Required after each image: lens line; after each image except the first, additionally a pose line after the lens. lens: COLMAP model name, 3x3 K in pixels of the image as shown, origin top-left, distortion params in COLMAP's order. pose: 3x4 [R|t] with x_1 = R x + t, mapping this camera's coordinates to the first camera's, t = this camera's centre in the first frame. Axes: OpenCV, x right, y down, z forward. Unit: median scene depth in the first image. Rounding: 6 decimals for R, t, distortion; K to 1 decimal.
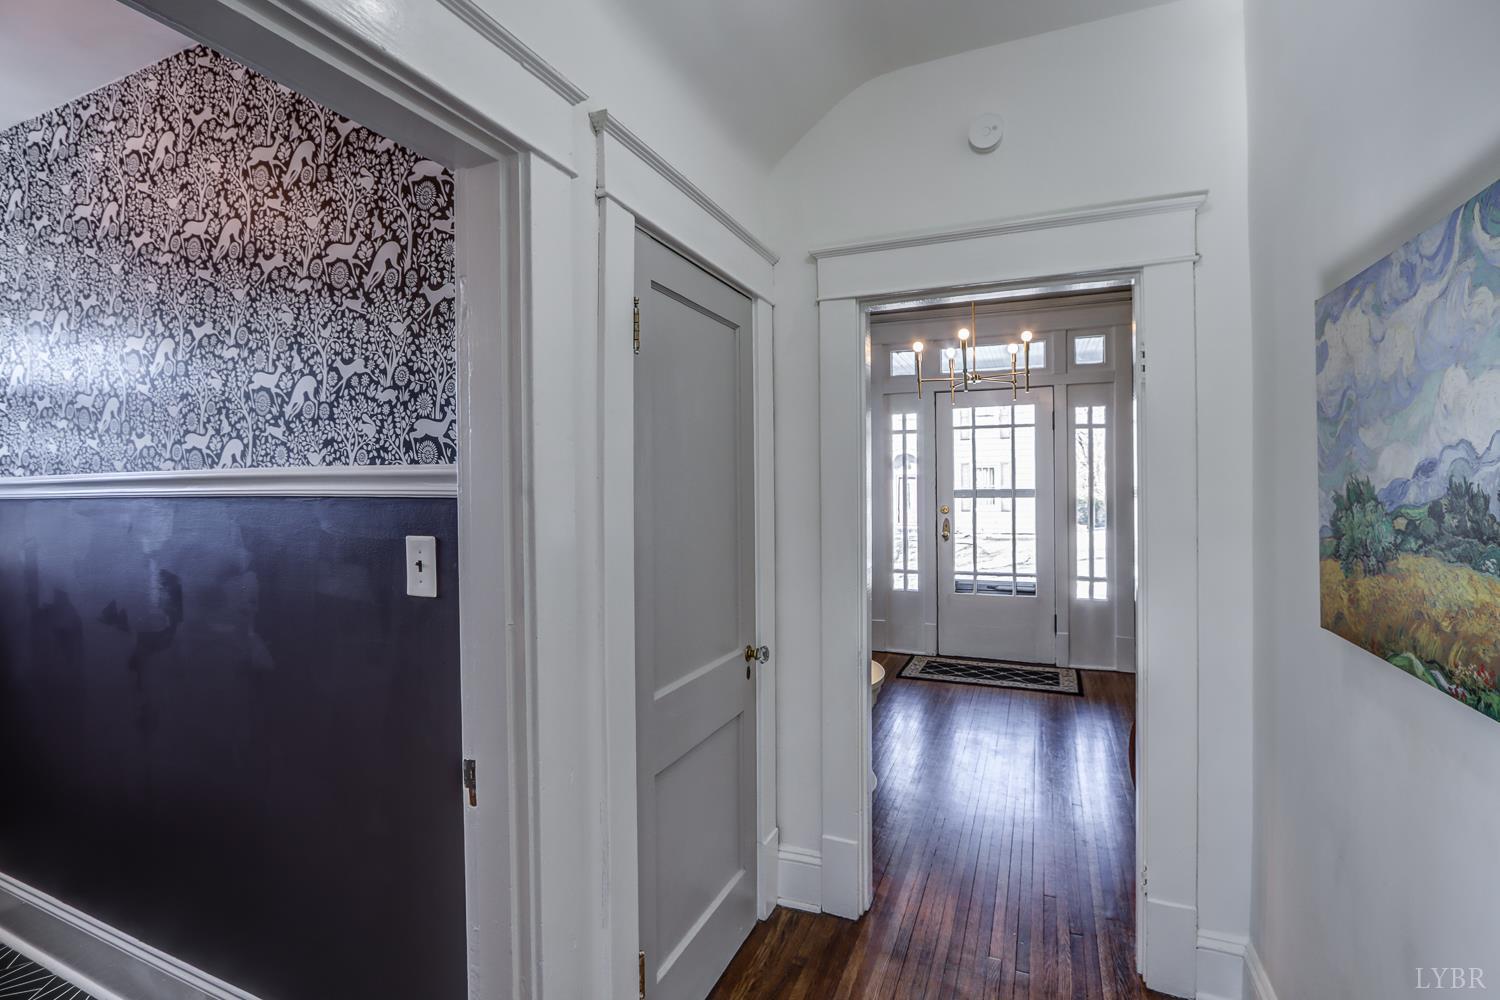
lens RADIAL K [[717.8, 0, 745.8], [0, 717.8, 495.8], [0, 0, 1]] dist [-0.020876, 0.003396]
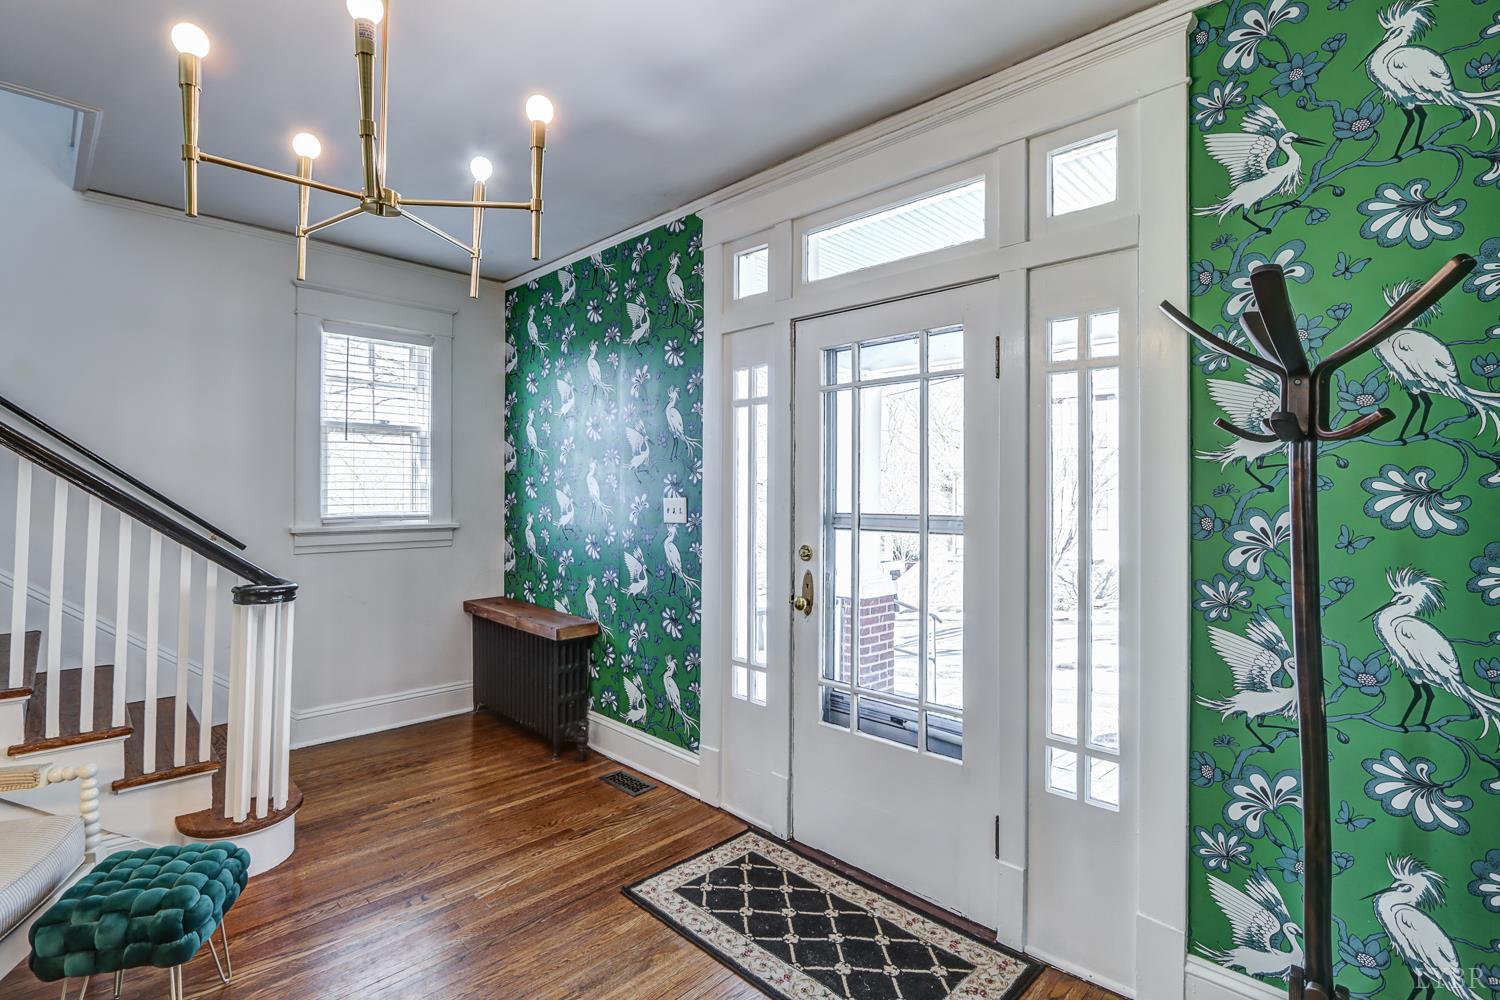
lens RADIAL K [[717.8, 0, 748.3], [0, 717.8, 491.7], [0, 0, 1]] dist [-0.020876, 0.003396]
pose [[0.929277, 0.010949, -0.369221, 0.441596], [-0.016954, 0.999771, -0.013025, -0.016600], [0.368994, 0.018363, 0.929250, 0.538779]]
